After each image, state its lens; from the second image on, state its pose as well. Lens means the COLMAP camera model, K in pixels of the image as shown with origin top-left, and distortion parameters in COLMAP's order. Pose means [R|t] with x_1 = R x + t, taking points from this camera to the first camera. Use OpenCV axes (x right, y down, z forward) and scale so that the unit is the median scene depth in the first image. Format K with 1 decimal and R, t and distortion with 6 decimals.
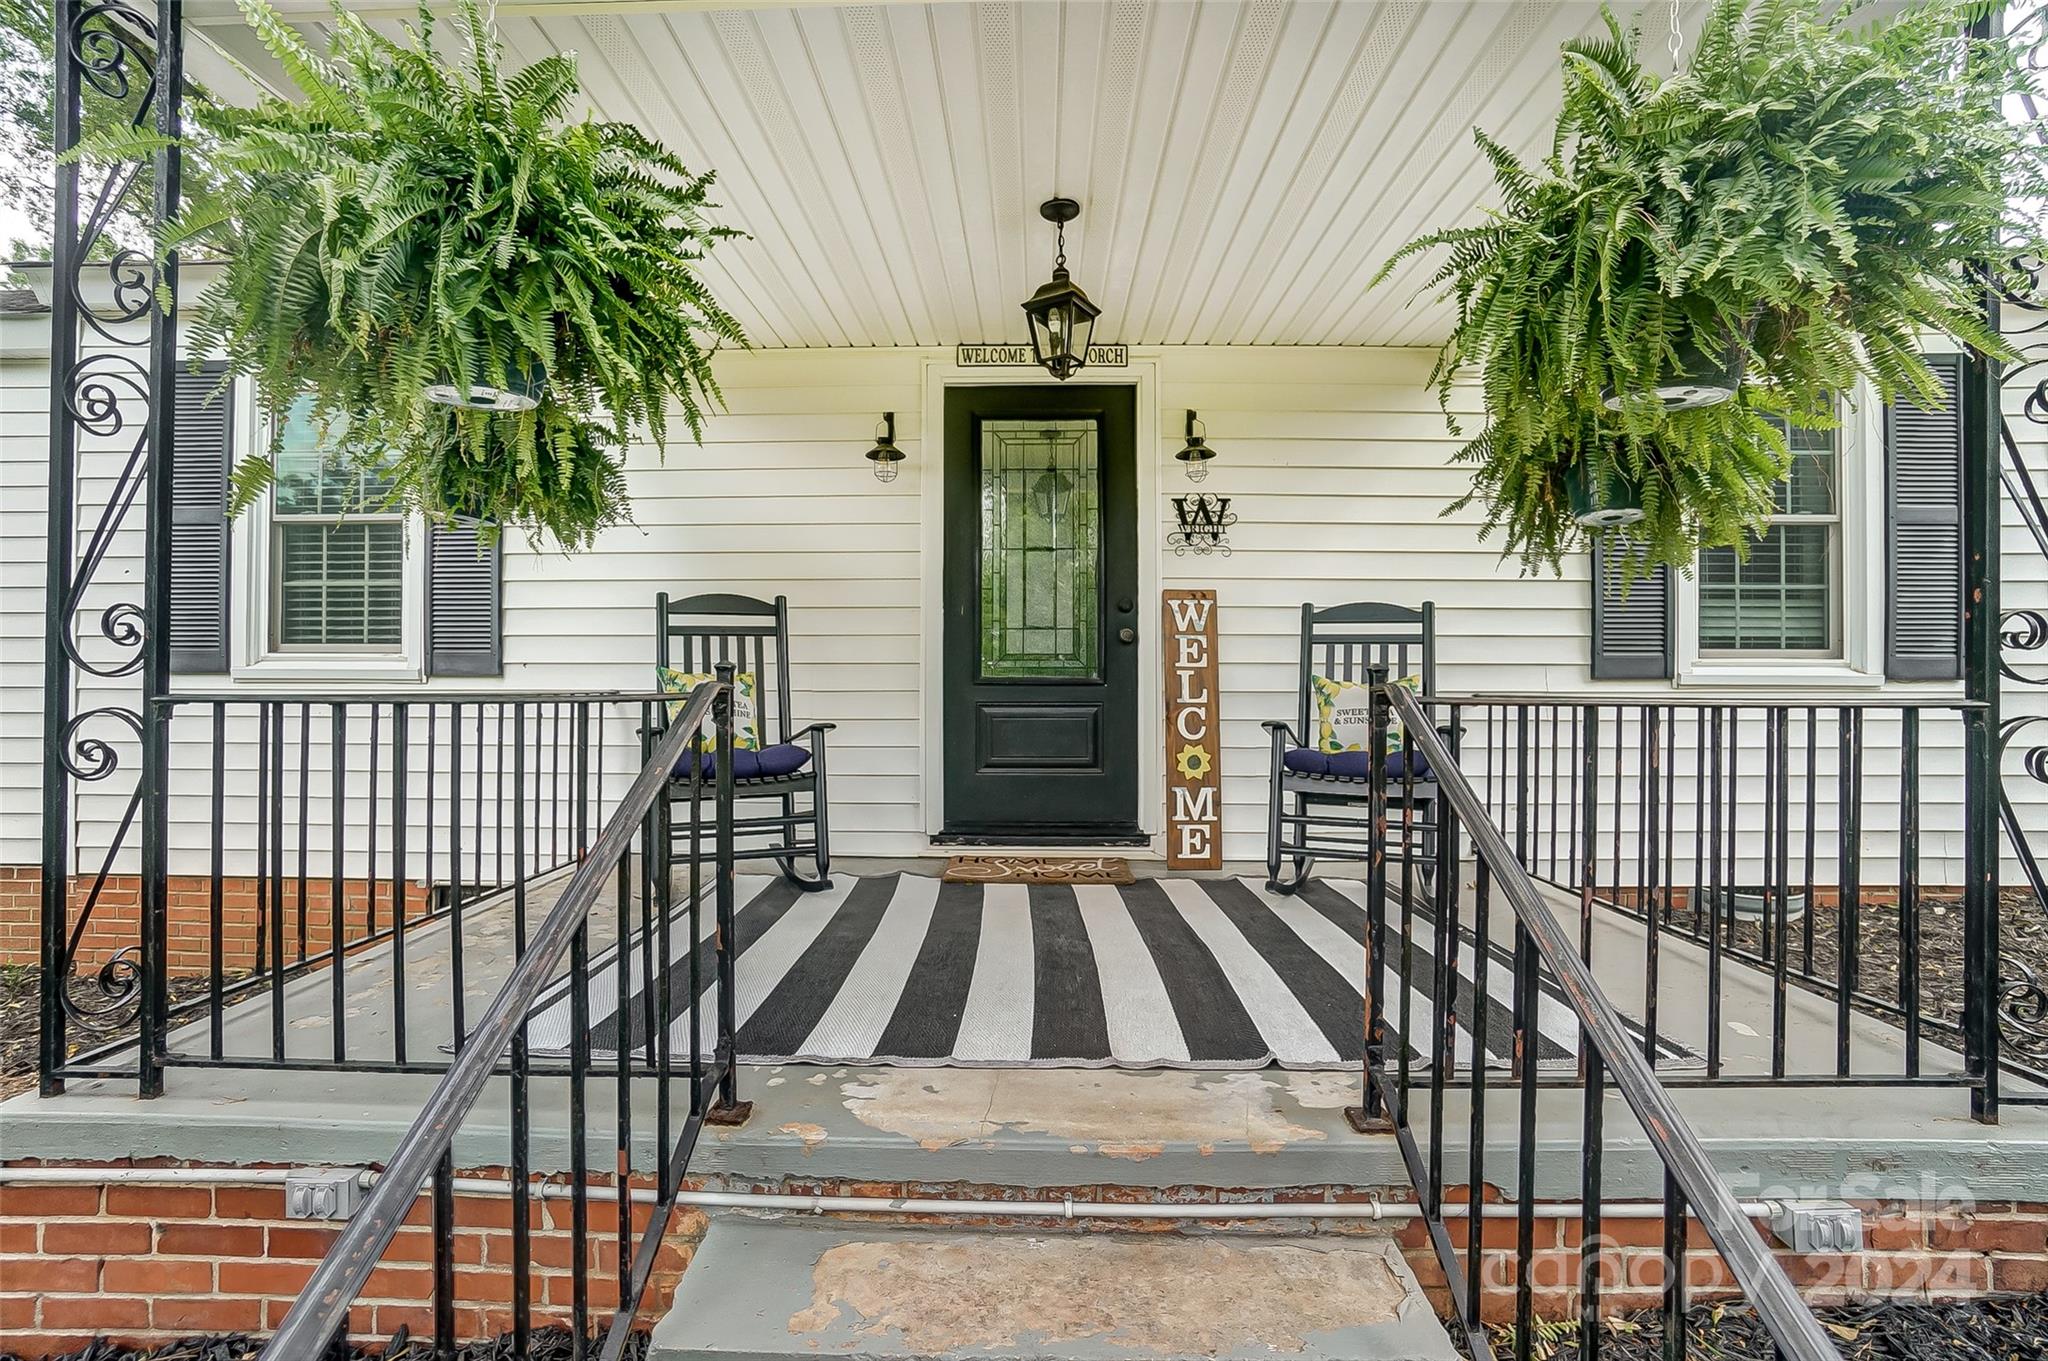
lens RADIAL K [[885.4, 0, 1031.3], [0, 885.4, 674.5], [0, 0, 1]] dist [-0.021877, -0.000134]
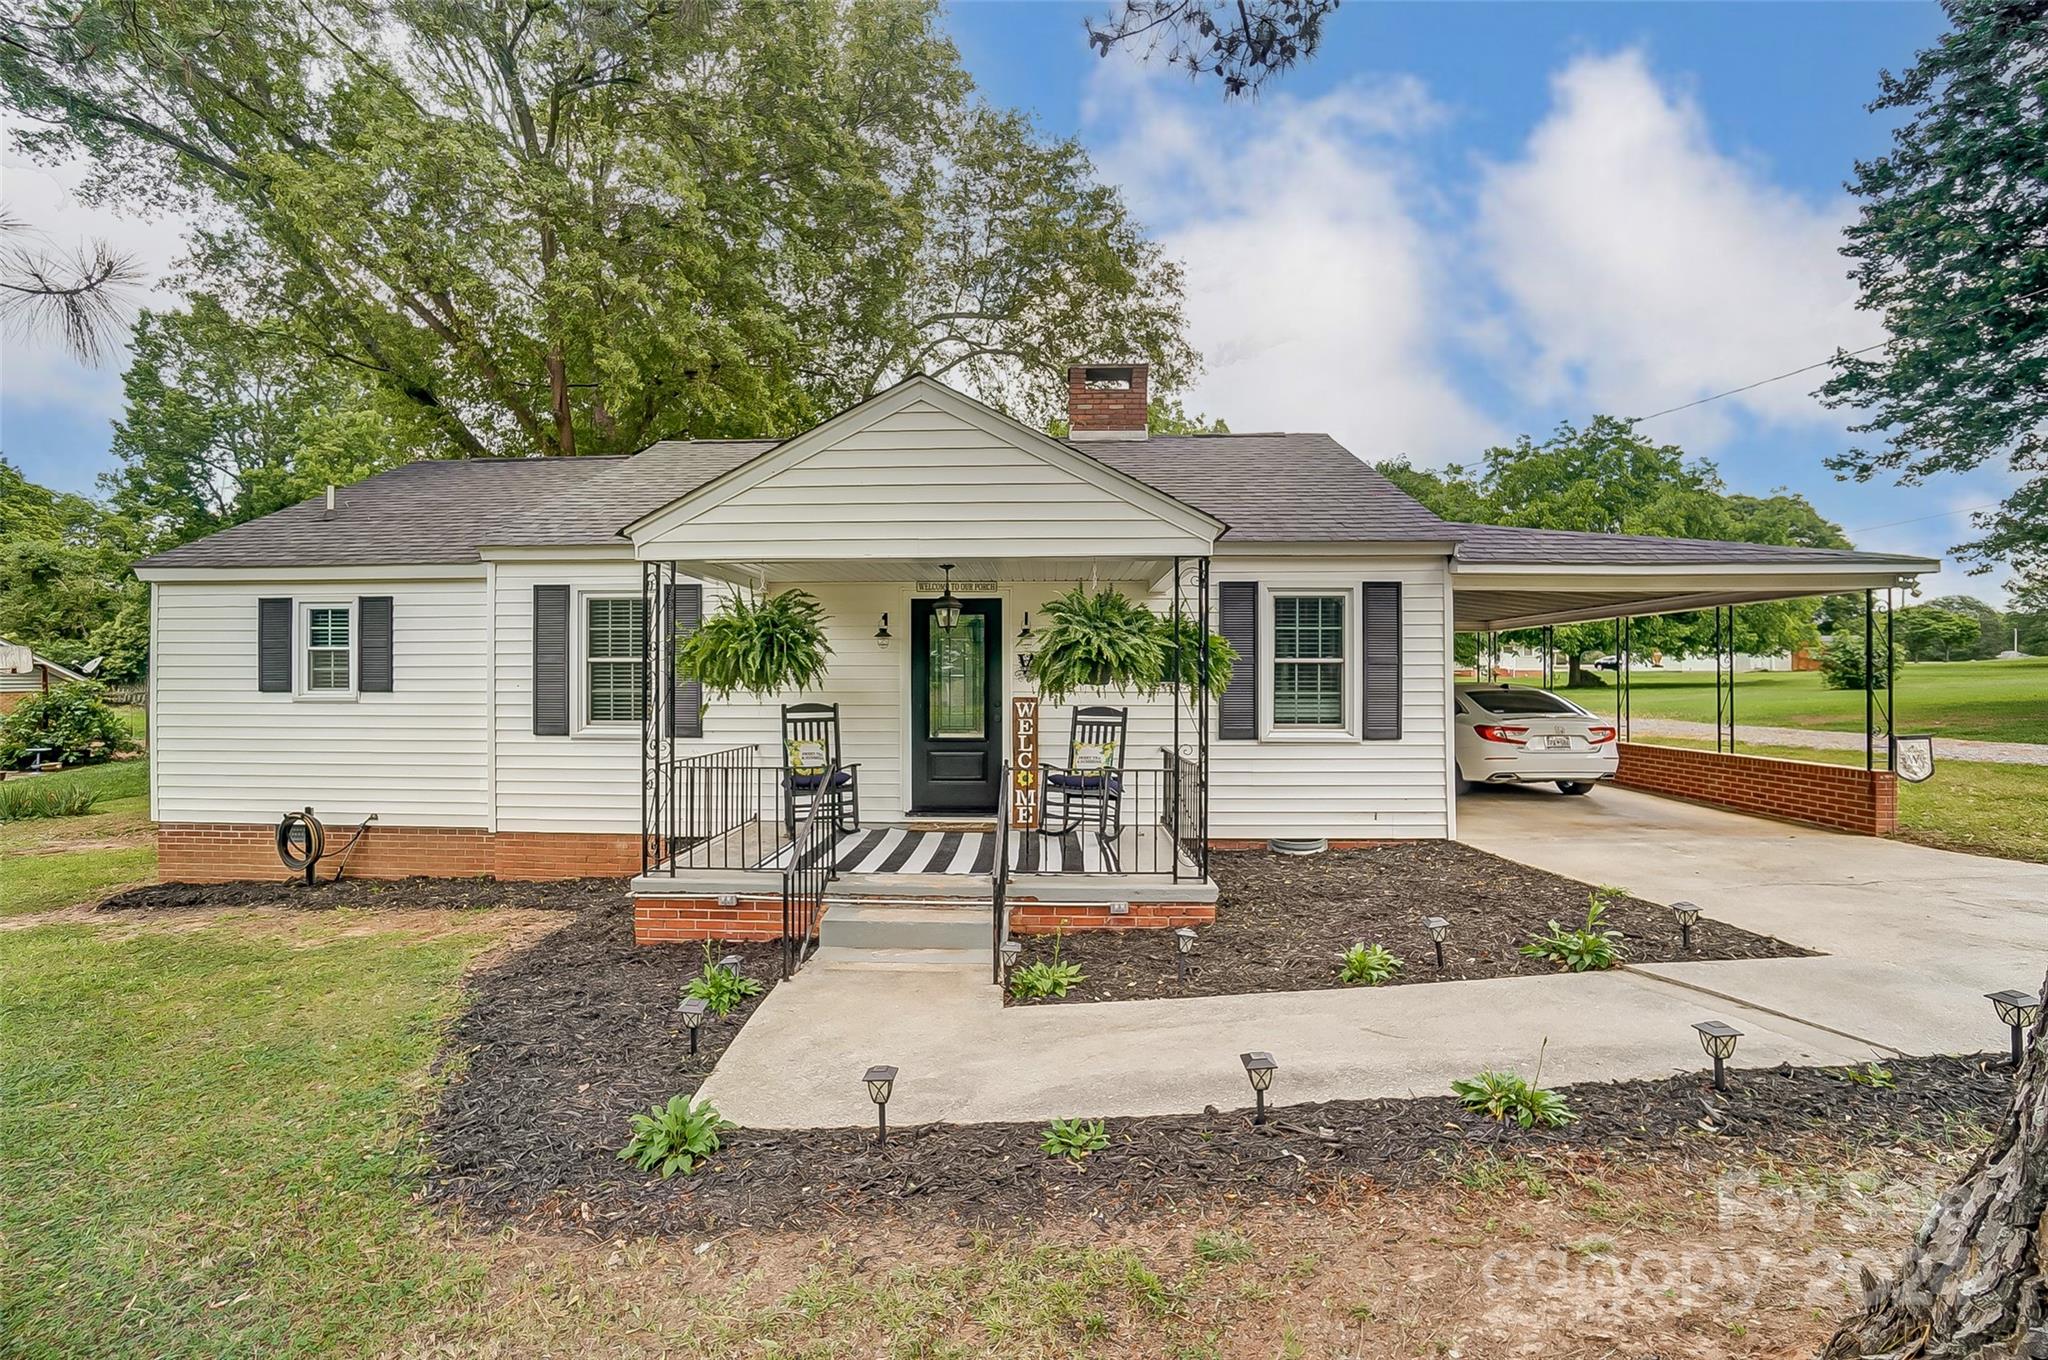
lens RADIAL K [[885.4, 0, 1021.7], [0, 885.4, 681.1], [0, 0, 1]] dist [-0.021877, -0.000134]
pose [[0.999624, -0.003163, -0.027228, 0.245691], [0.003333, 0.999975, 0.006183, -0.159646], [0.027208, -0.006271, 0.999610, -1.217141]]
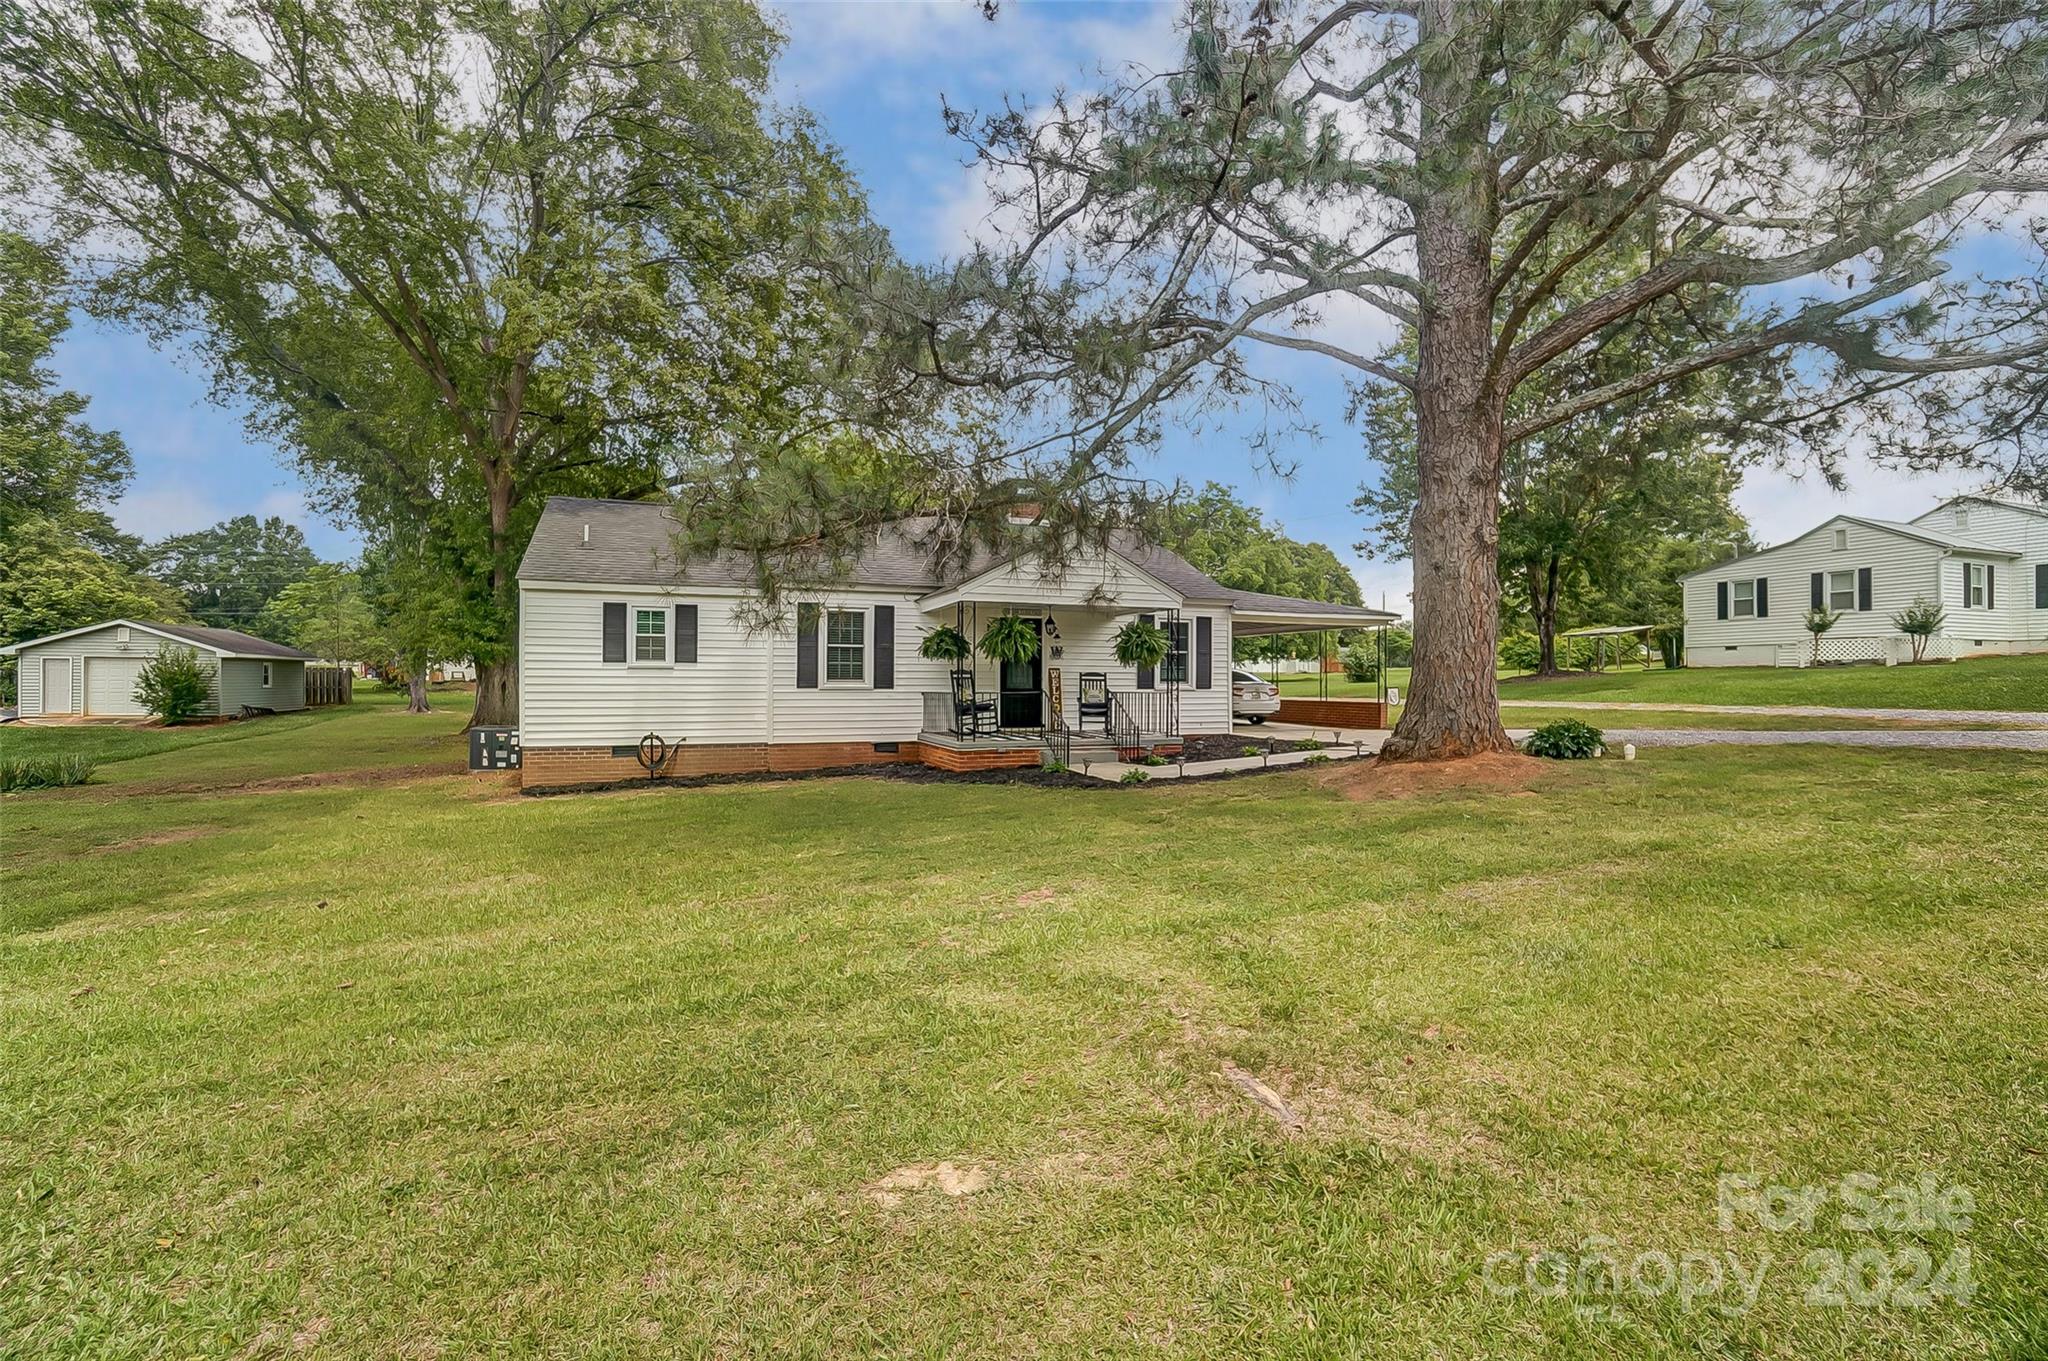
lens RADIAL K [[885.4, 0, 1027.7], [0, 885.4, 679.9], [0, 0, 1]] dist [-0.021877, -0.000134]
pose [[0.927404, 0.000198, 0.374061, -1.665328], [-0.001384, 0.999995, 0.002901, -0.054719], [-0.374058, -0.003208, 0.927400, -3.156360]]
